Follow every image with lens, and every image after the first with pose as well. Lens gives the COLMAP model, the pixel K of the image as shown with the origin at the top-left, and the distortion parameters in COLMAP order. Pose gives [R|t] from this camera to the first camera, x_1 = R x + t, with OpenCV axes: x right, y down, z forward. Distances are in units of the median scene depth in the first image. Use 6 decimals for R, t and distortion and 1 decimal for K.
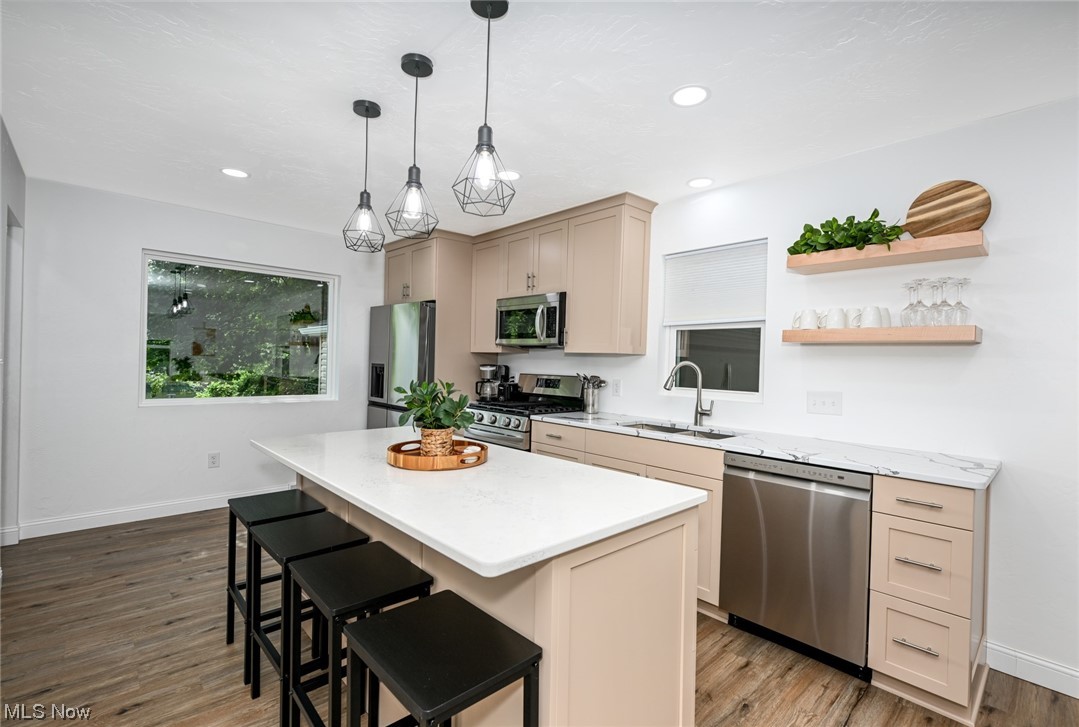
lens RADIAL K [[479.8, 0, 539.1], [0, 479.8, 363.7], [0, 0, 1]] dist [0.001954, -0.001033]
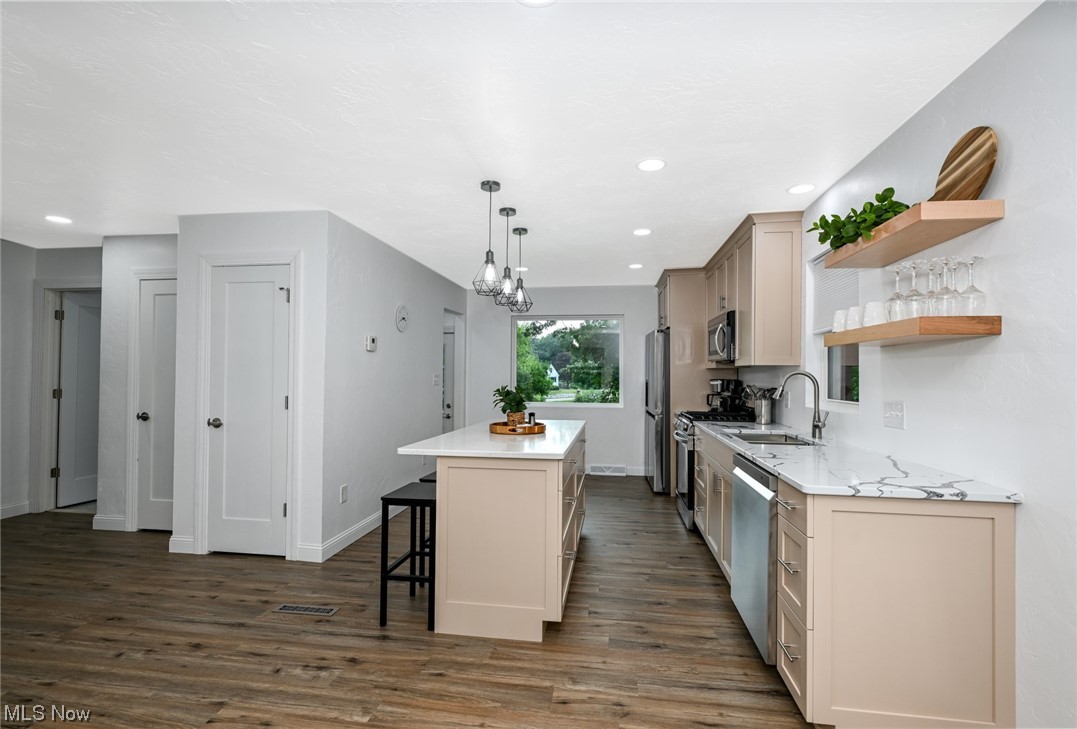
lens RADIAL K [[479.0, 0, 553.2], [0, 479.0, 365.5], [0, 0, 1]] dist [0.001954, -0.001033]
pose [[0.643524, -0.038447, -0.764459, 0.730378], [0.007431, 0.999004, -0.043988, 0.023905], [0.765390, 0.022626, 0.643169, -0.010953]]
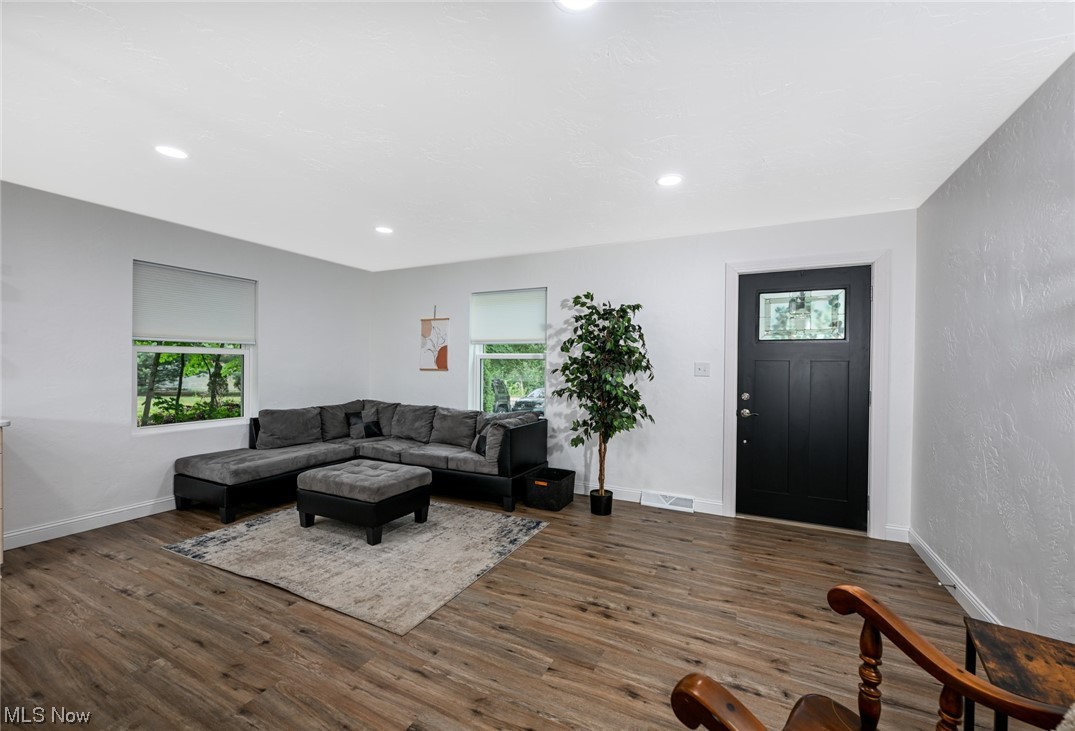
lens RADIAL K [[436.0, 0, 545.7], [0, 436.0, 364.6], [0, 0, 1]] dist [-0.002495, -0.000380]
pose [[-0.365776, -0.028892, 0.930255, -0.589940], [-0.019787, 0.999534, 0.023263, -0.002723], [-0.930493, -0.009898, -0.366177, -0.071581]]
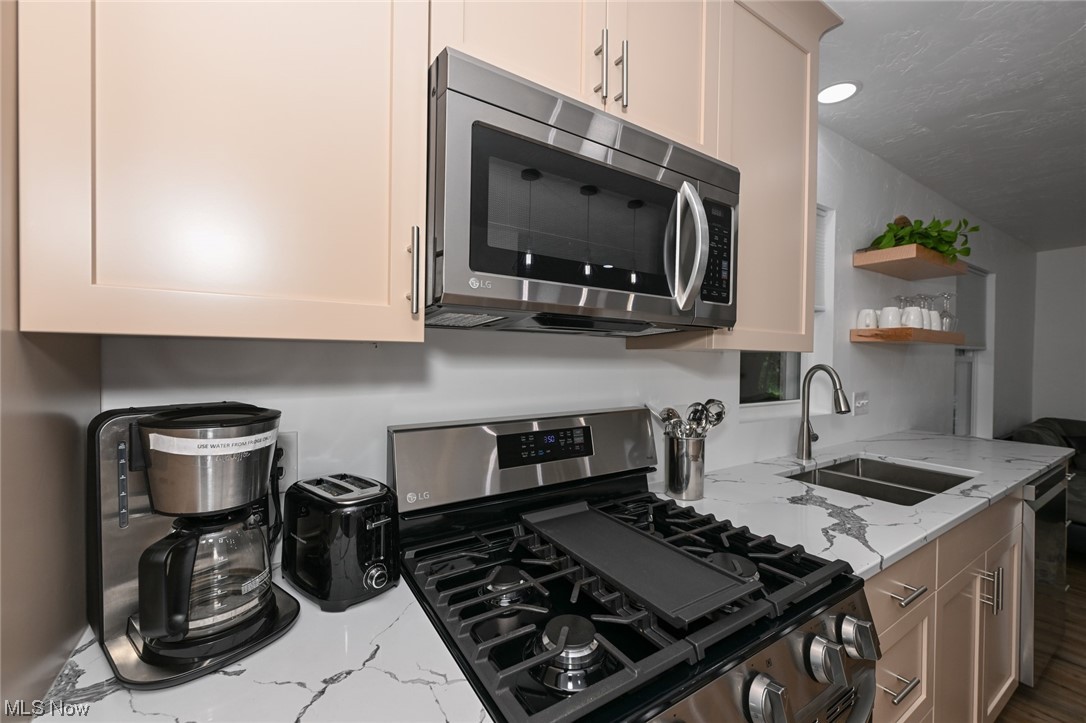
lens RADIAL K [[433.9, 0, 536.3], [0, 433.9, 361.8], [0, 0, 1]] dist [0.000644, -0.000400]
pose [[0.181750, -0.042130, 0.982442, -0.330639], [-0.004590, 0.999035, 0.043691, -0.031802], [-0.983334, -0.012451, 0.181381, 1.265627]]
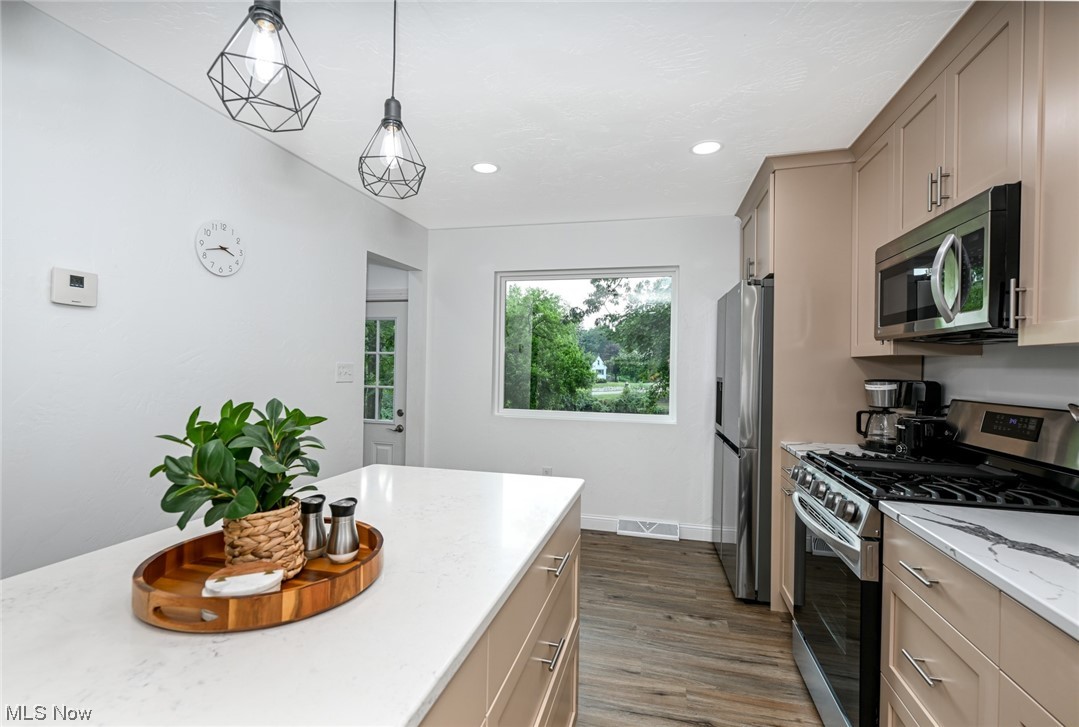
lens RADIAL K [[479.8, 0, 542.0], [0, 479.8, 362.4], [0, 0, 1]] dist [0.001954, -0.001033]
pose [[0.544512, -0.024779, -0.838387, 0.191590], [-0.006860, 0.999399, -0.033993, 0.005366], [0.838725, 0.024260, 0.544015, 0.588261]]
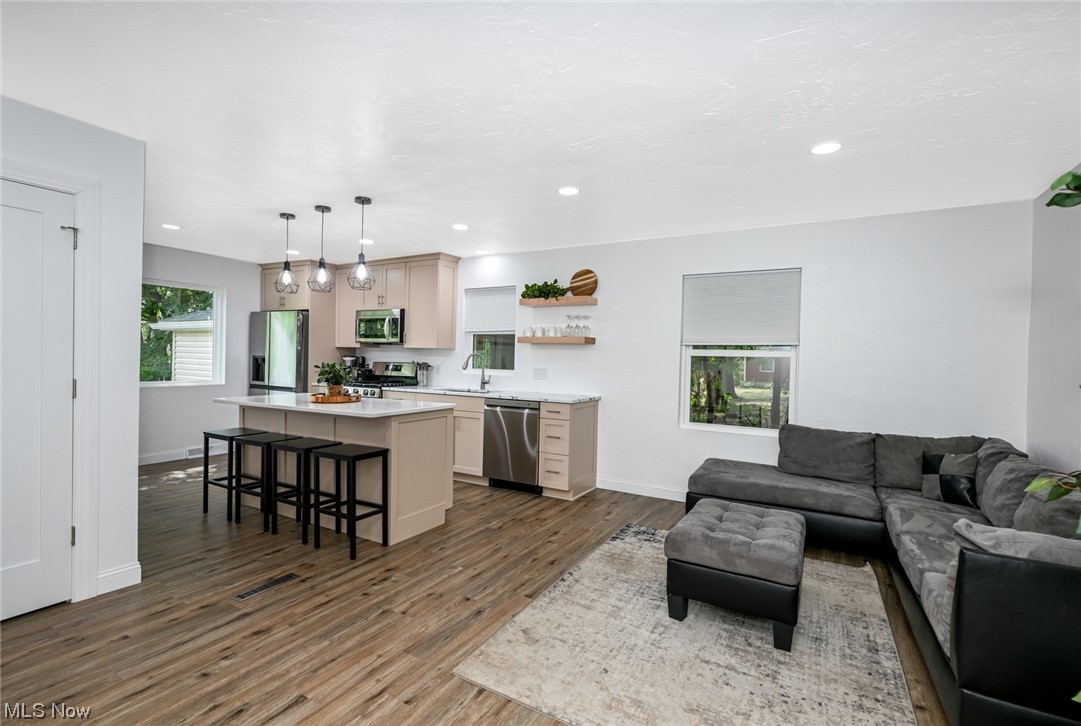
lens RADIAL K [[480.7, 0, 534.7], [0, 480.7, 364.4], [0, 0, 1]] dist [0.001954, -0.001033]
pose [[0.955932, -0.009822, 0.293423, -0.000322], [0.004851, 0.999832, 0.017663, 0.007019], [-0.293548, -0.015462, 0.955819, -0.735298]]
